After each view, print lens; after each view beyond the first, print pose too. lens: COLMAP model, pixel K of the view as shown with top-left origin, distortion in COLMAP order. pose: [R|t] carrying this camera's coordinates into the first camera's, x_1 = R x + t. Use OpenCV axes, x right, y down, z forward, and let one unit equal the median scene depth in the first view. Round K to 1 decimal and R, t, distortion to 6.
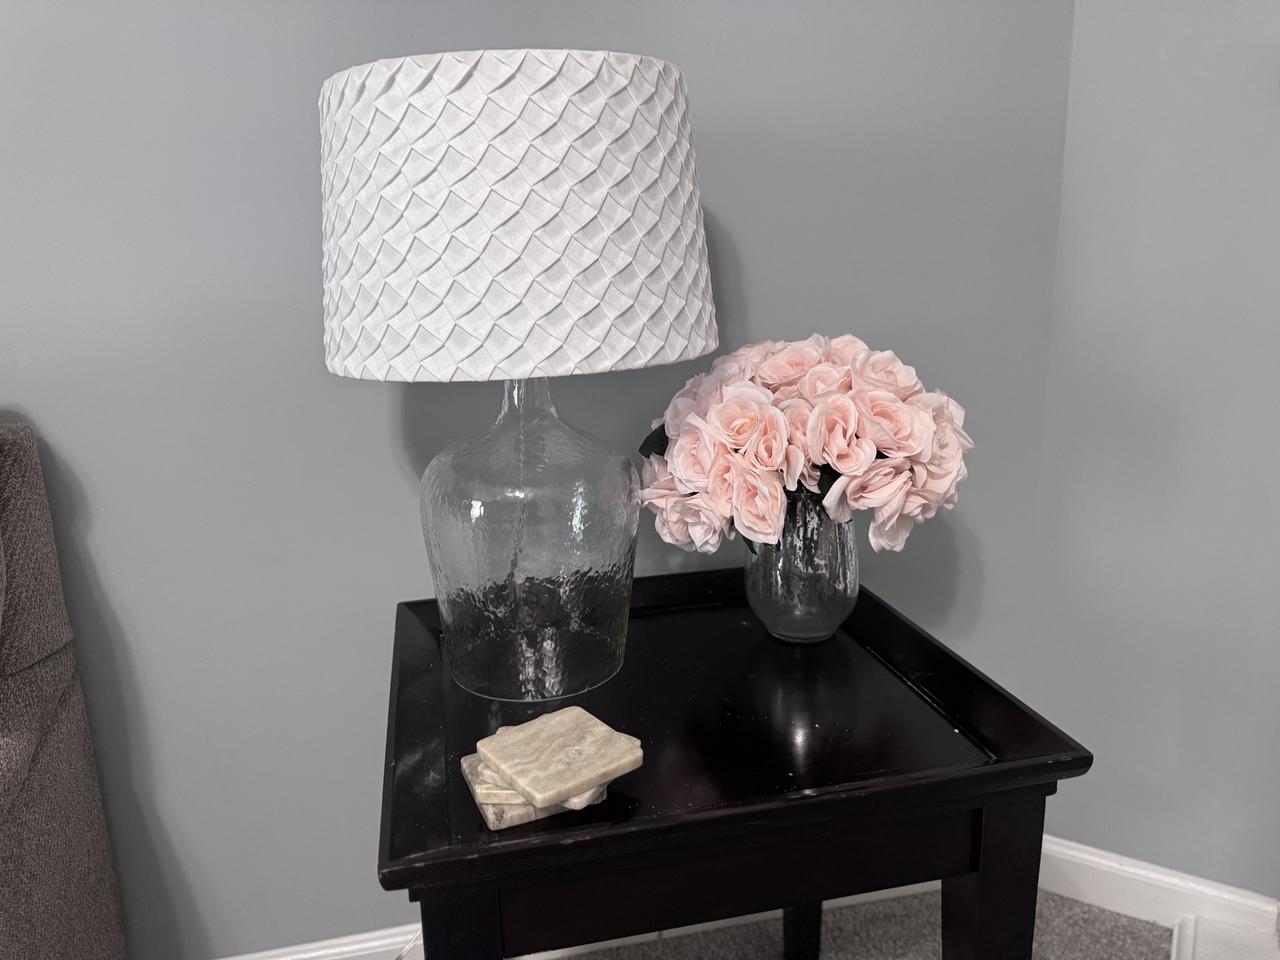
lens RADIAL K [[962.4, 0, 640.9], [0, 962.4, 479.8], [0, 0, 1]] dist [0.100104, -0.096645]
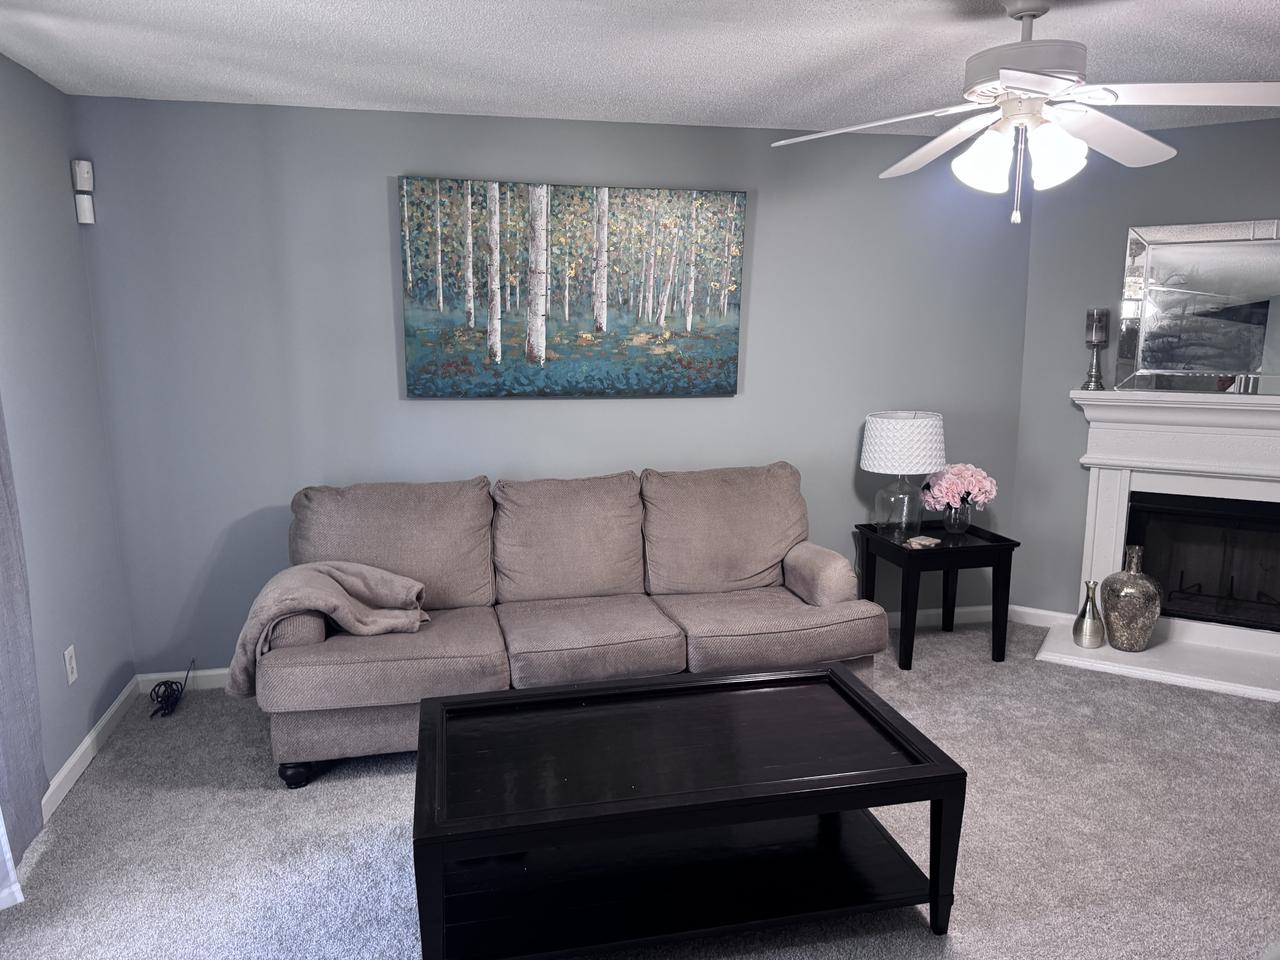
lens RADIAL K [[962.4, 0, 638.7], [0, 962.4, 482.9], [0, 0, 1]] dist [0.100104, -0.096645]
pose [[0.999805, 0.017303, 0.009530, -1.516665], [-0.016809, 0.998626, -0.049632, 0.210818], [-0.010376, 0.049462, 0.998722, -3.882686]]
